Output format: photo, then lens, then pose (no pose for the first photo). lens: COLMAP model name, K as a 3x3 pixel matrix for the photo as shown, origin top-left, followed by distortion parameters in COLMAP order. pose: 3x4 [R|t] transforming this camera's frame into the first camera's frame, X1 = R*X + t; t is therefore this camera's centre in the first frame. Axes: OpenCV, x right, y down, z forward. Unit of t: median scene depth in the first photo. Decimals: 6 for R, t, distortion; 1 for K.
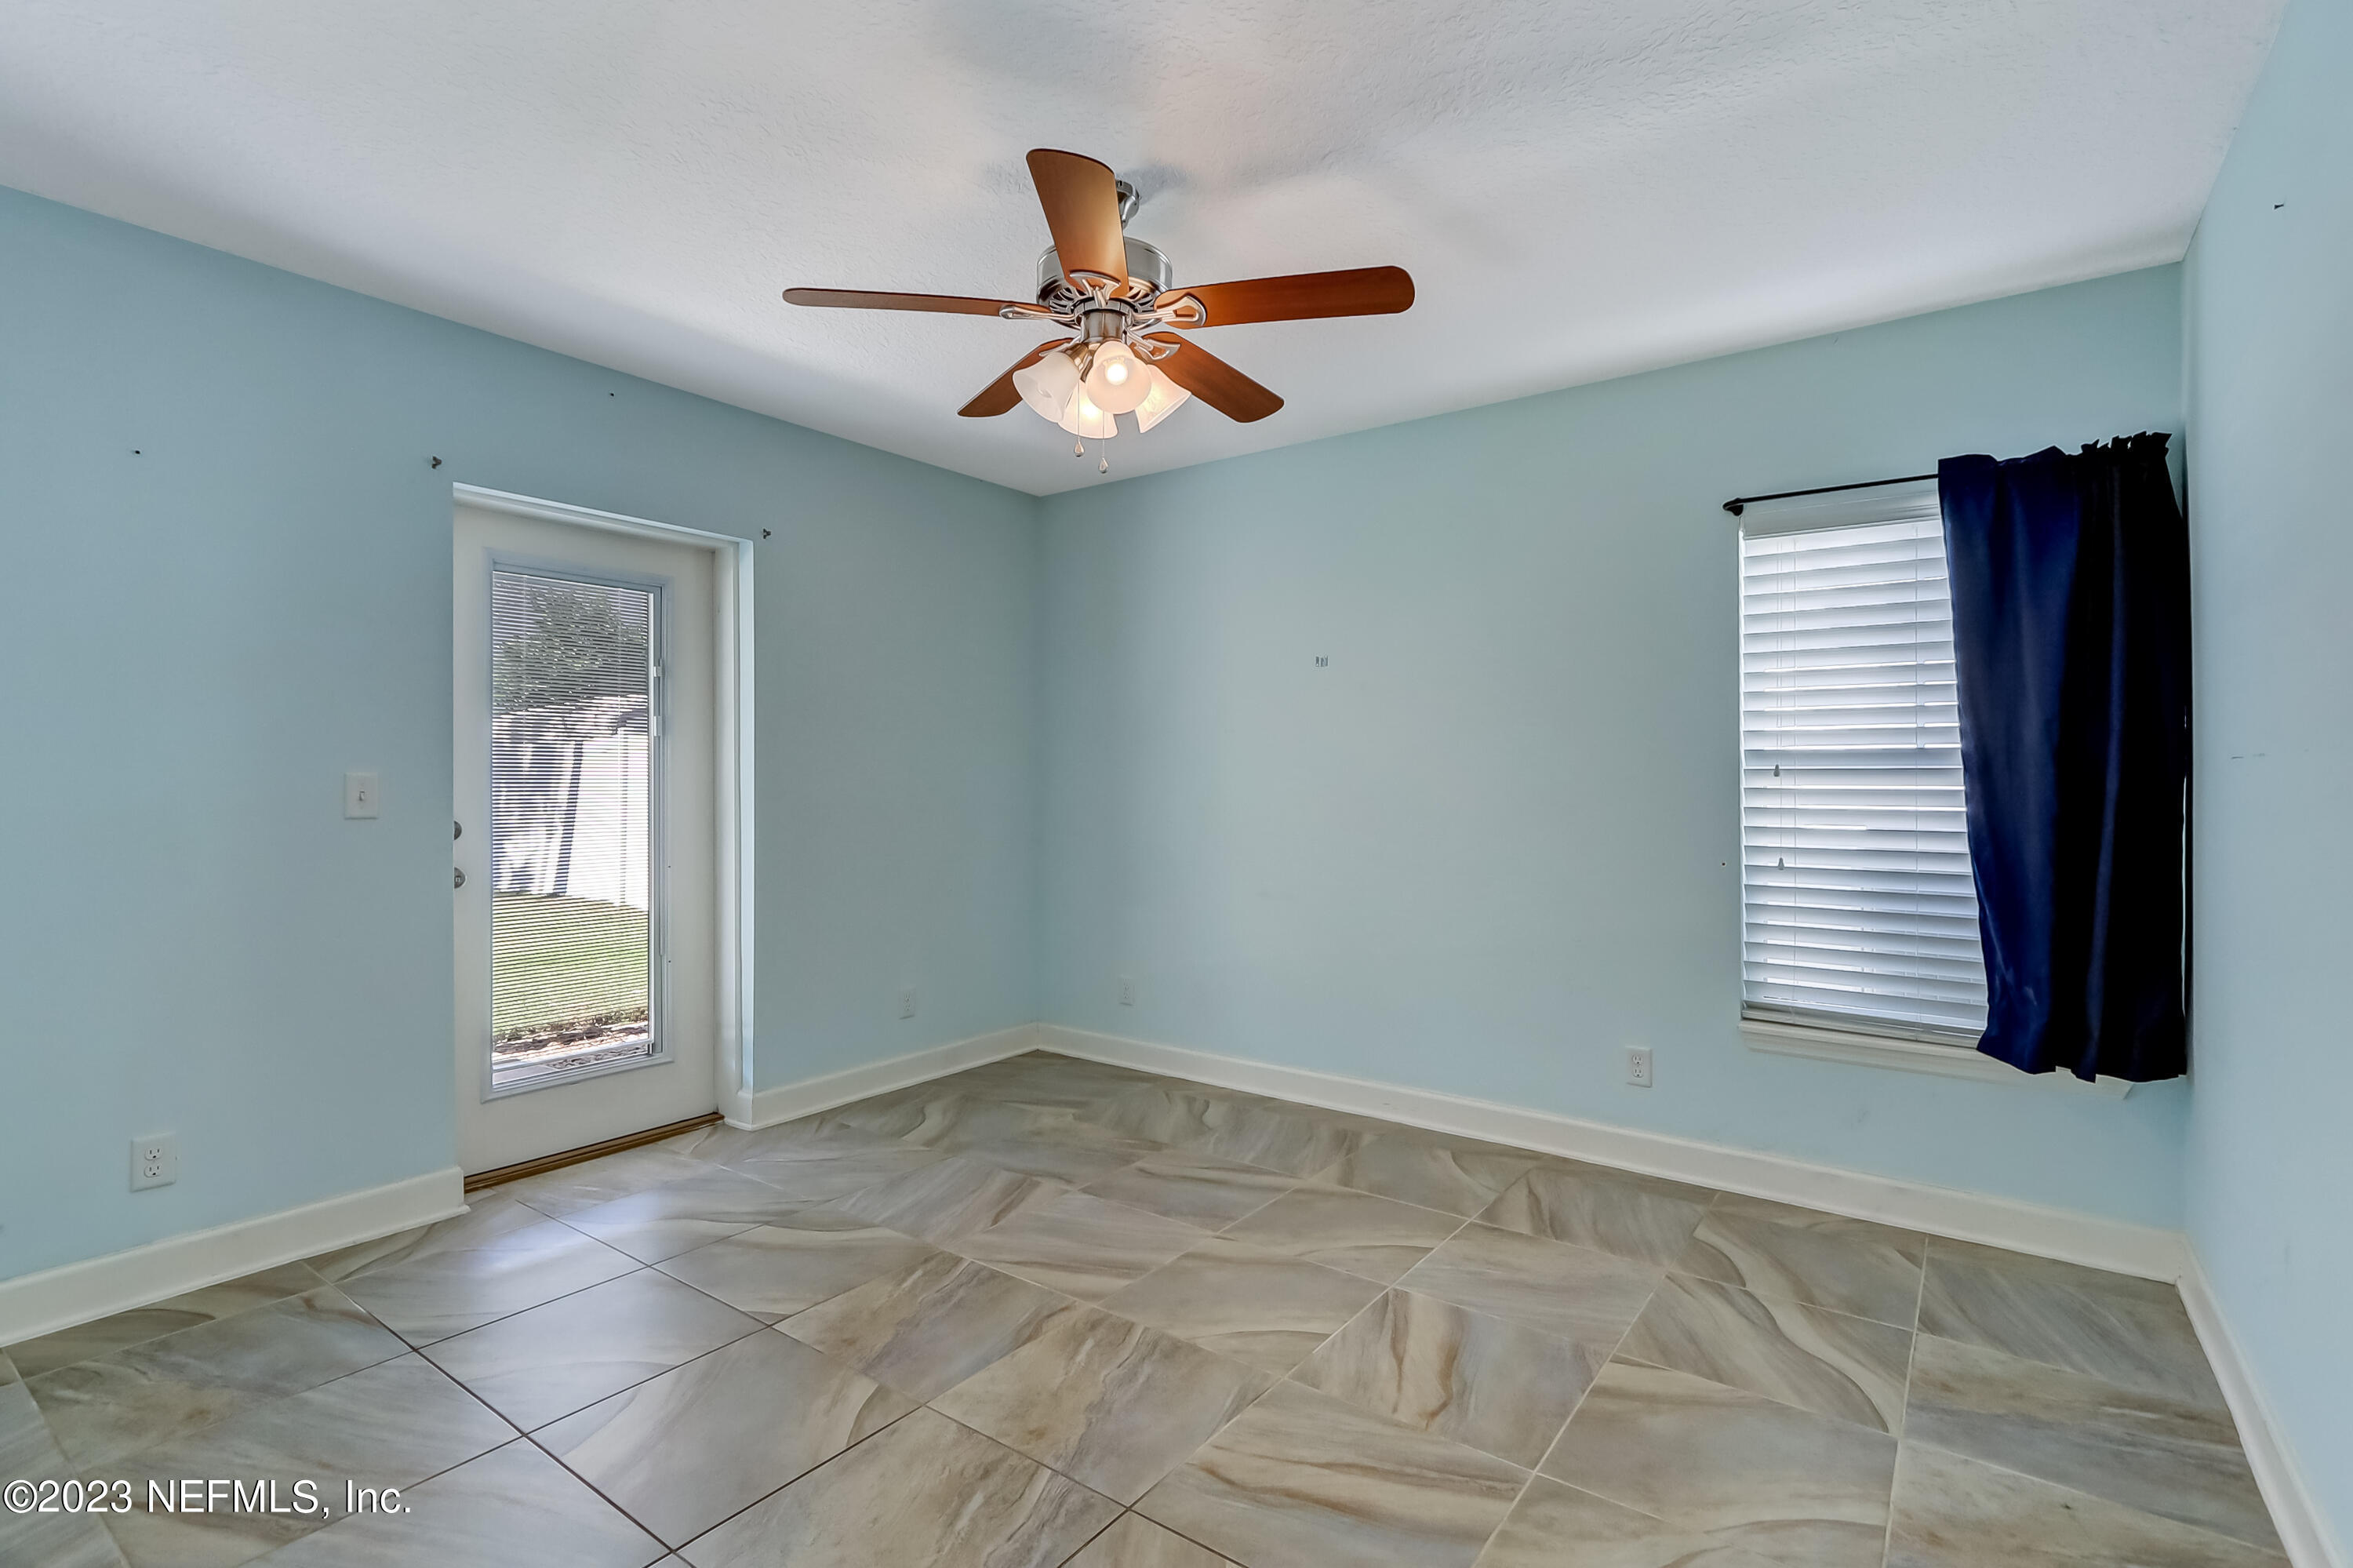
lens RADIAL K [[1098.9, 0, 1167.0], [0, 1098.9, 786.5], [0, 0, 1]] dist [0.000005, 0.003509]
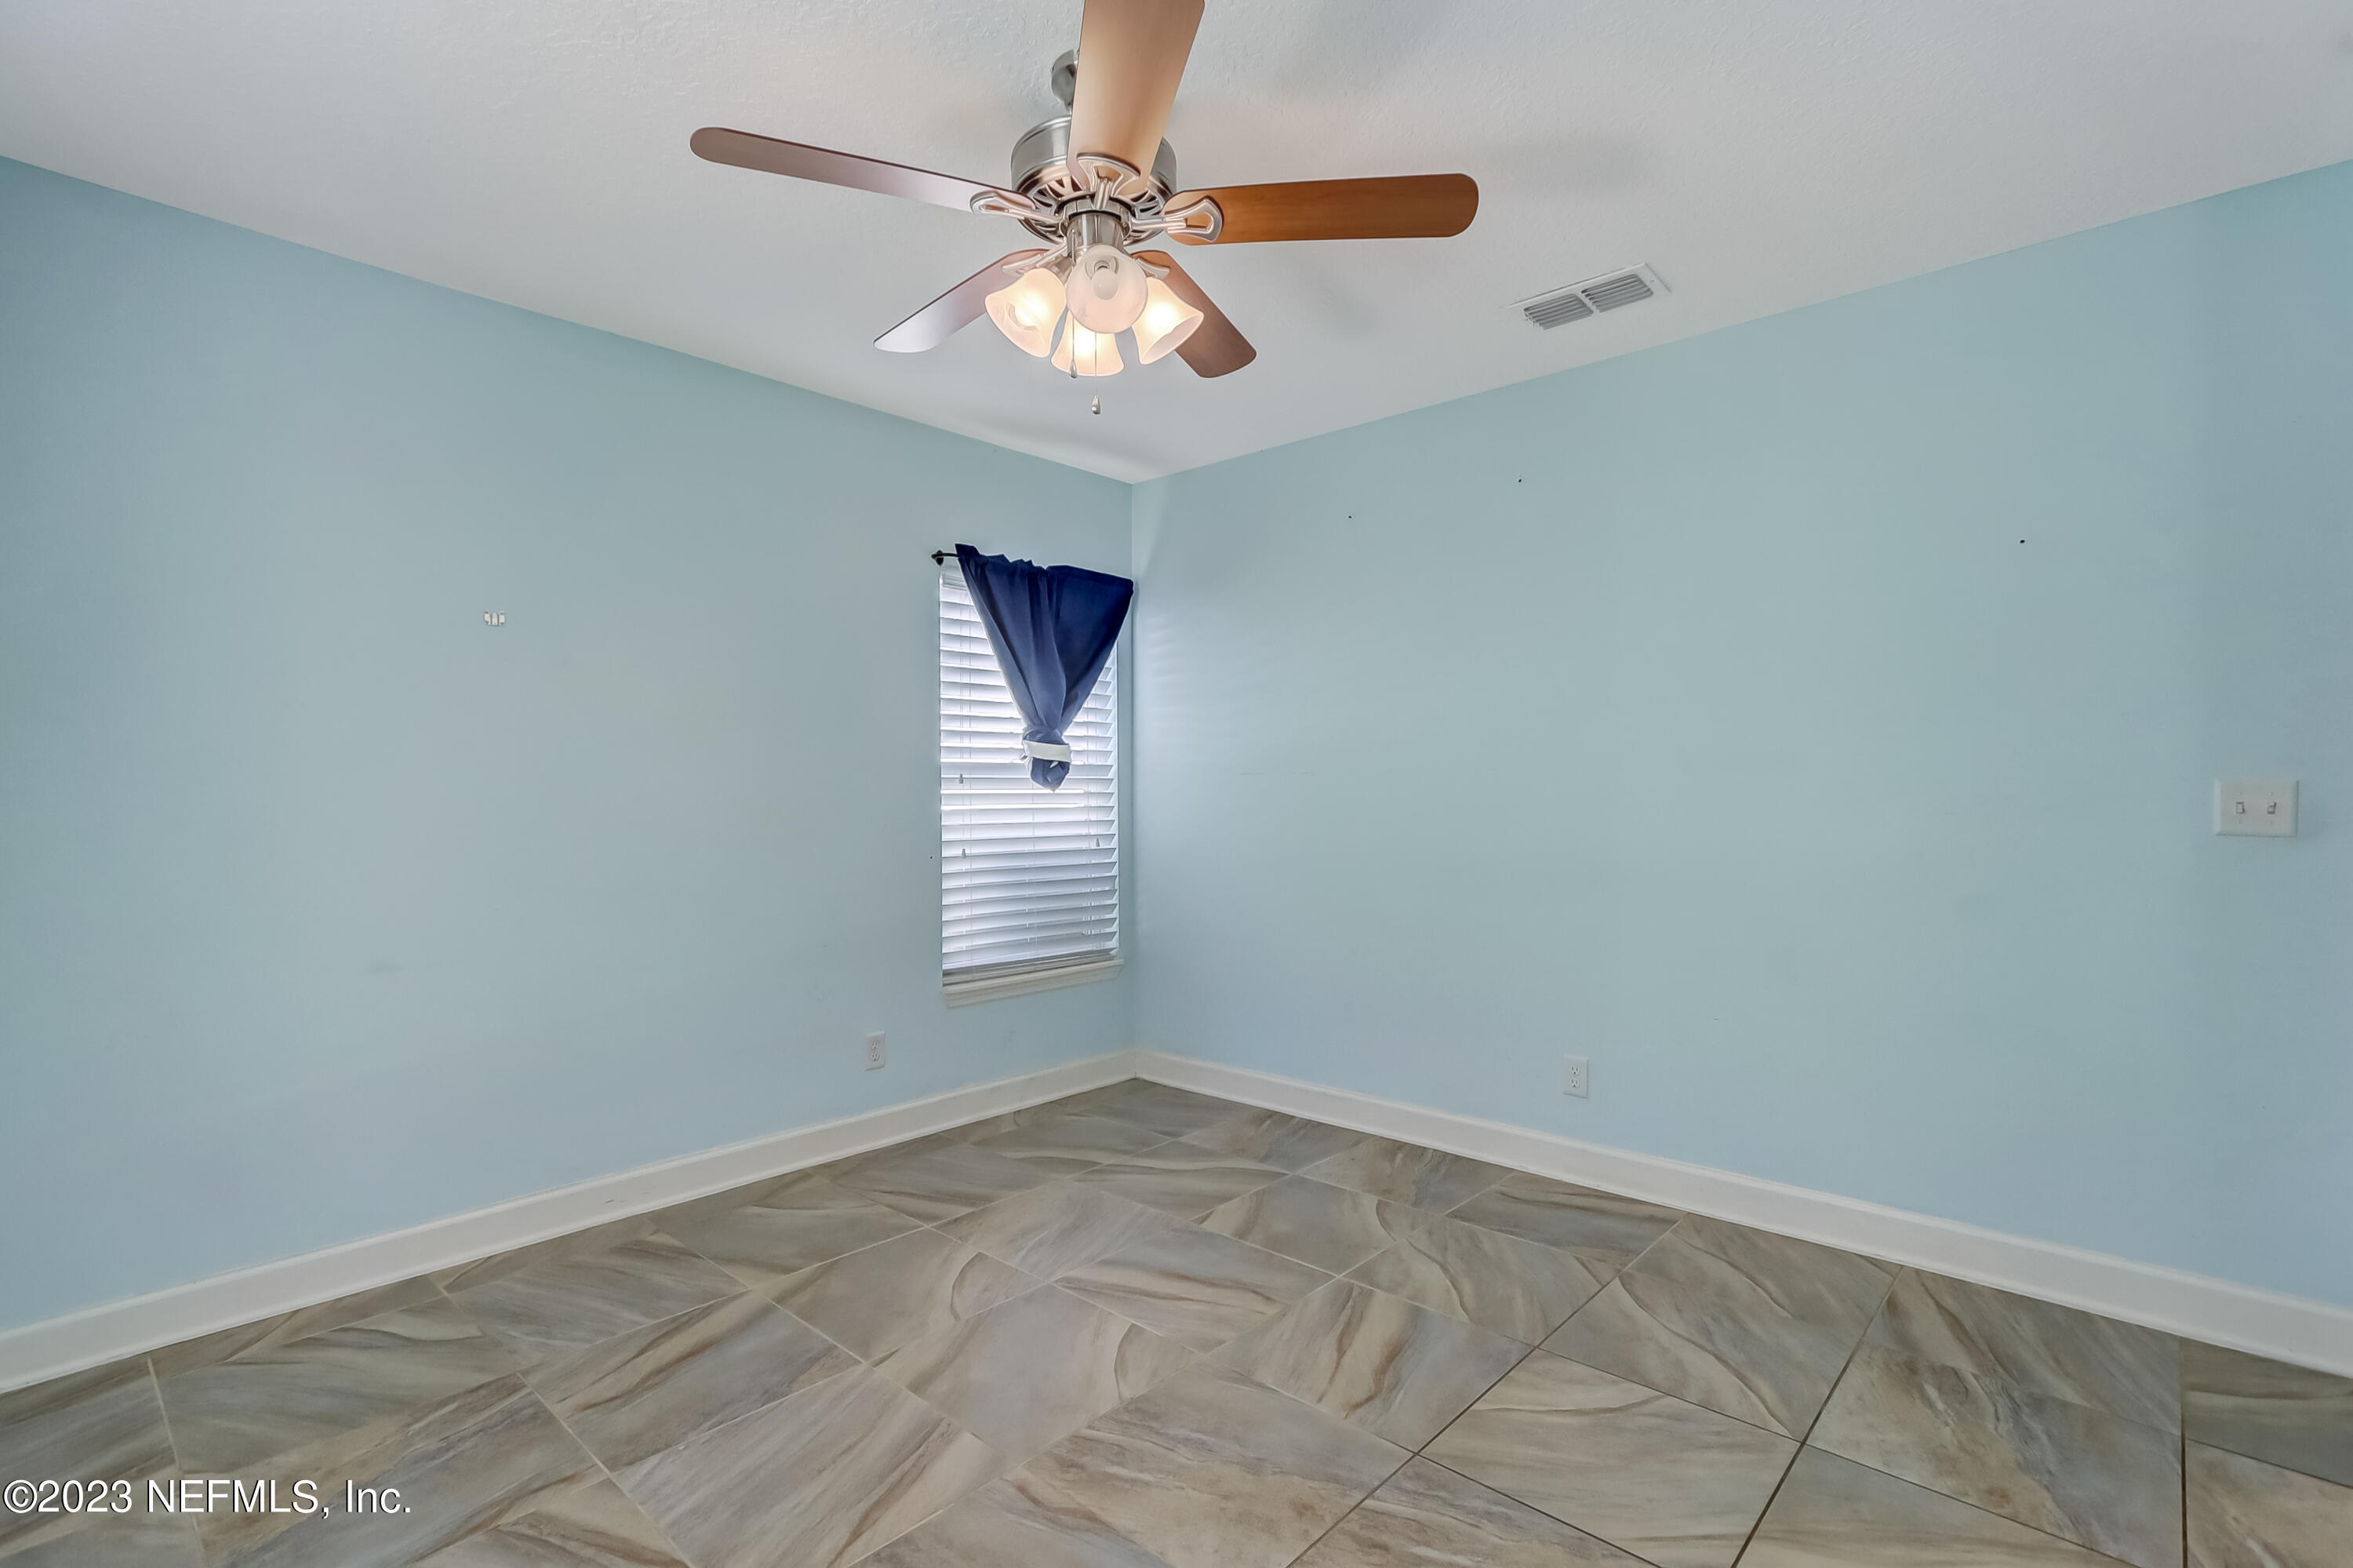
lens RADIAL K [[1080.7, 0, 1167.7], [0, 1080.7, 797.5], [0, 0, 1]] dist [0.002333, 0.001014]
pose [[0.112376, -0.011006, 0.993605, -0.860597], [0.009039, 0.999909, 0.010053, -0.004332], [-0.993625, 0.007852, 0.112465, 0.860901]]
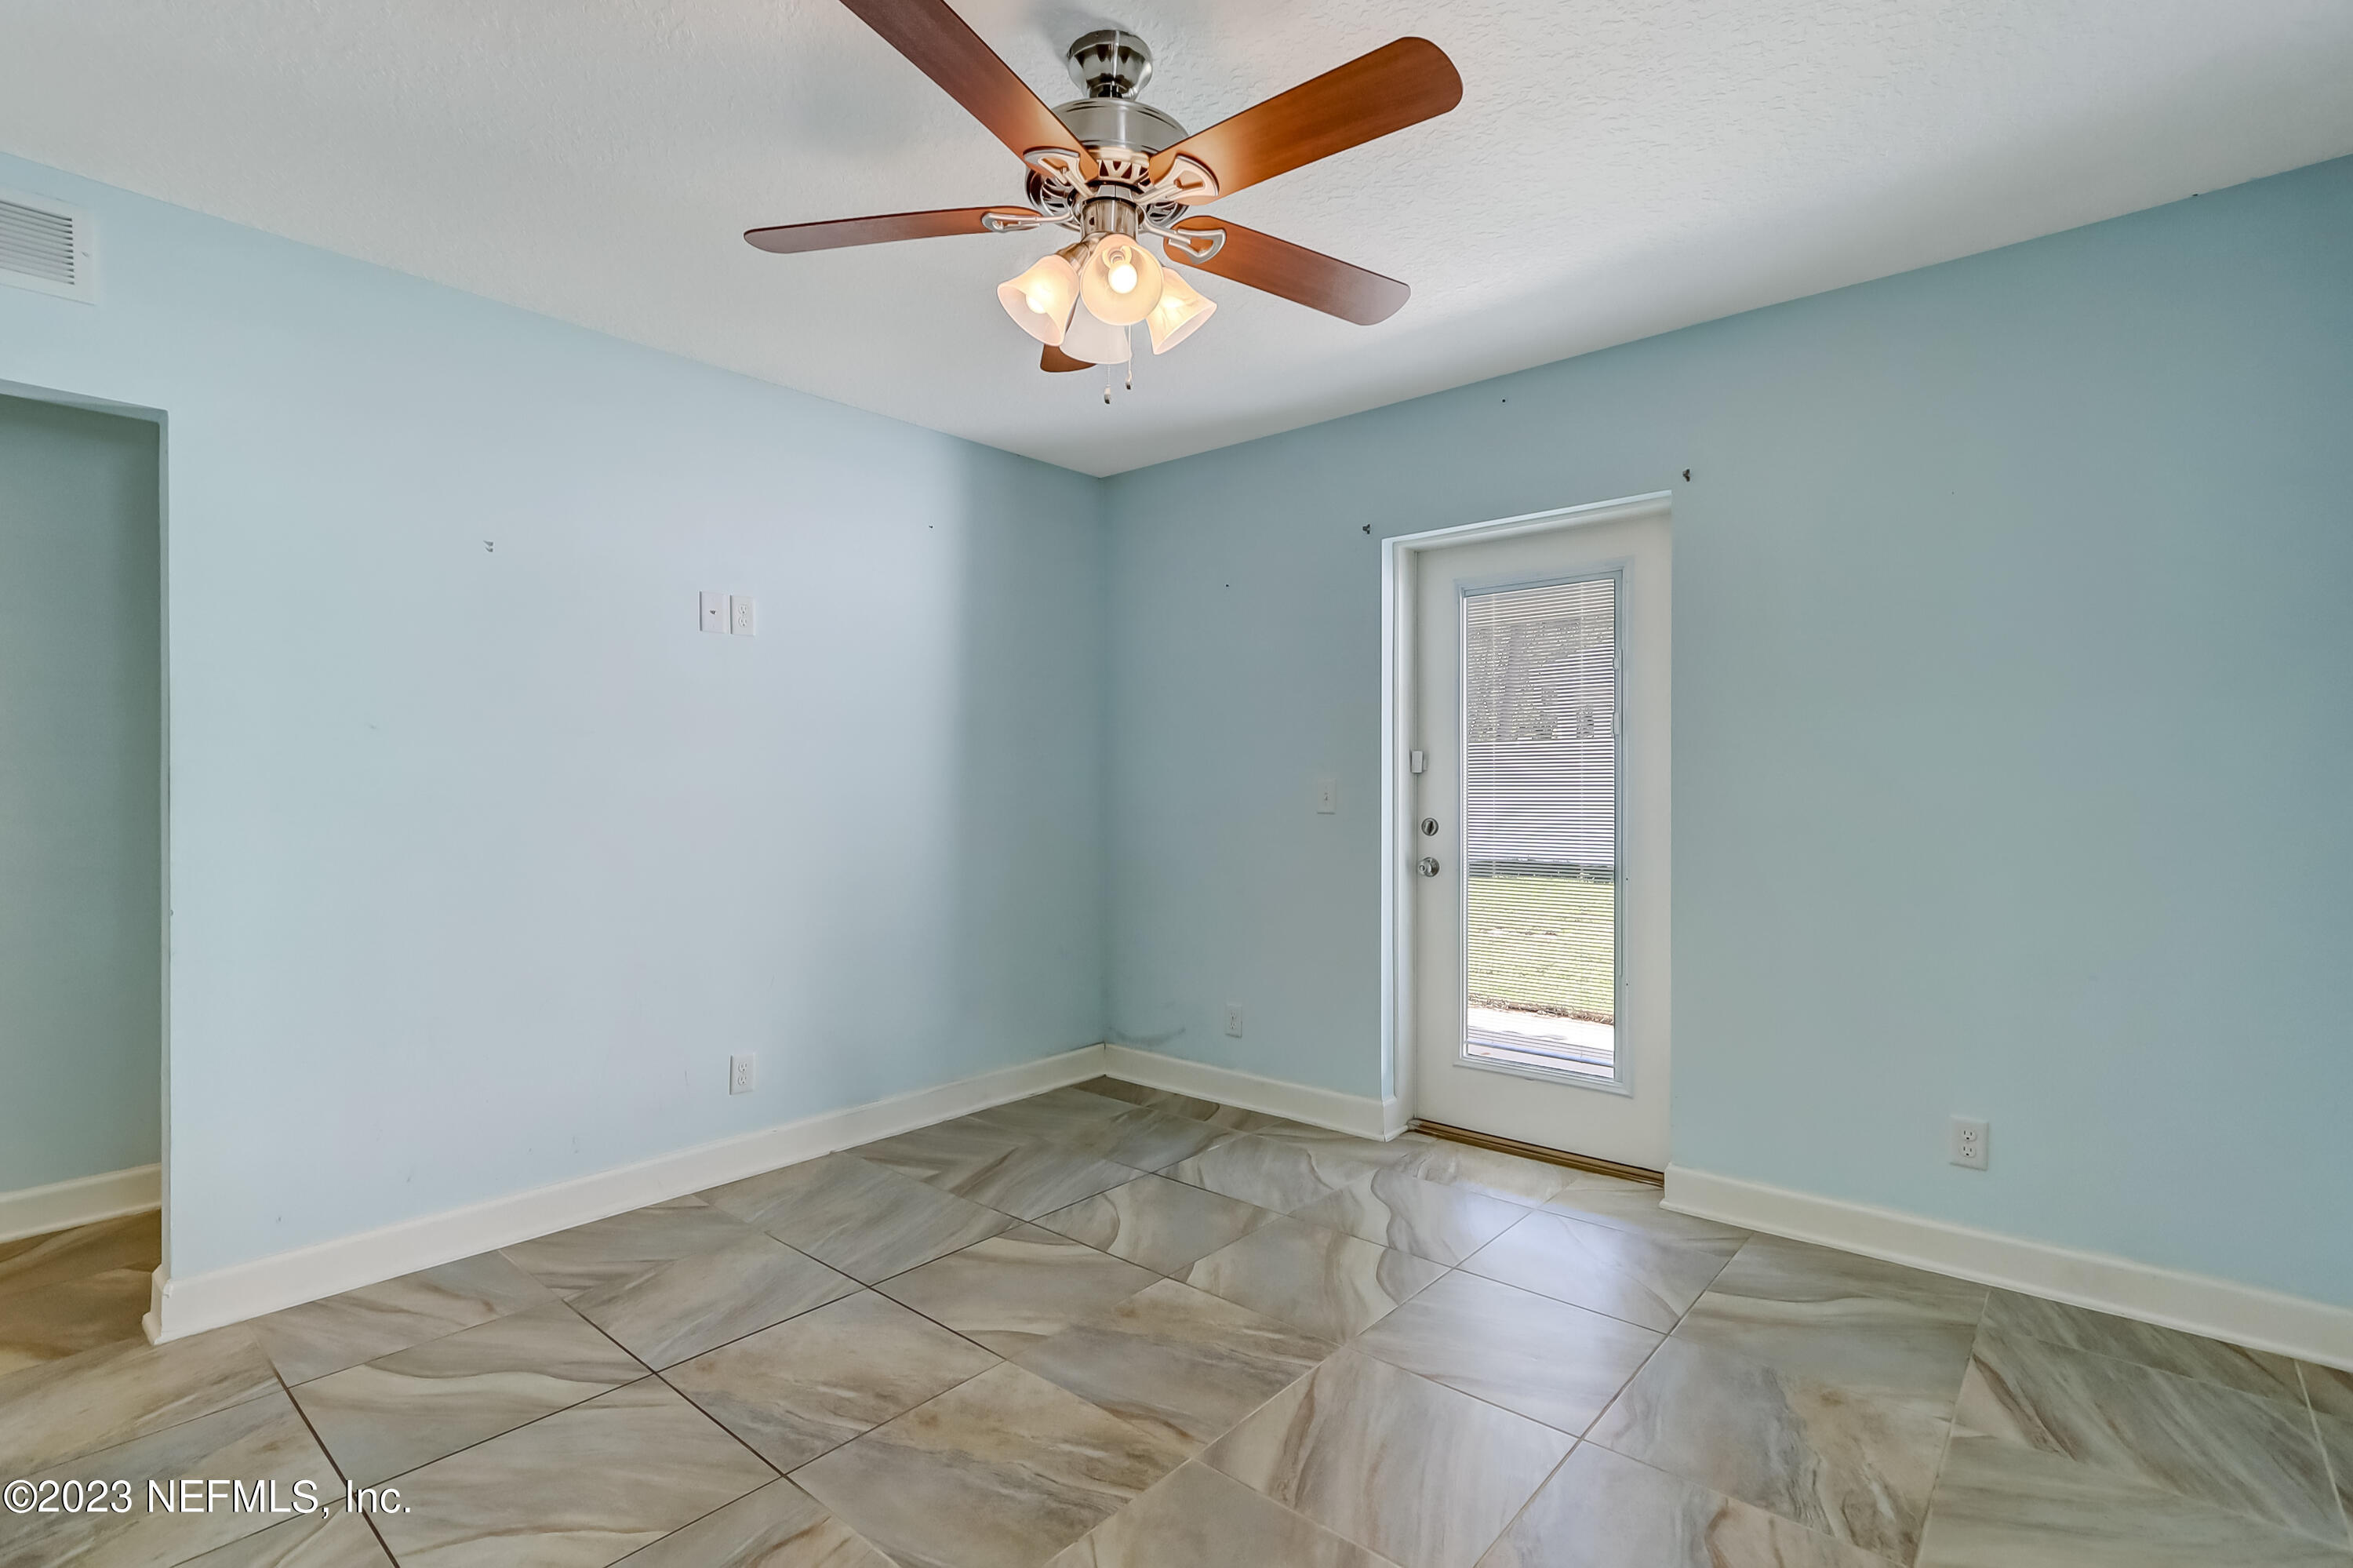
lens RADIAL K [[1091.4, 0, 1176.5], [0, 1091.4, 784.0], [0, 0, 1]] dist [0.001232, 0.000737]
pose [[-0.075736, -0.006702, -0.997105, 0.751362], [-0.003907, 0.999972, -0.006424, 0.002850], [0.997120, 0.003409, -0.075760, 1.115169]]
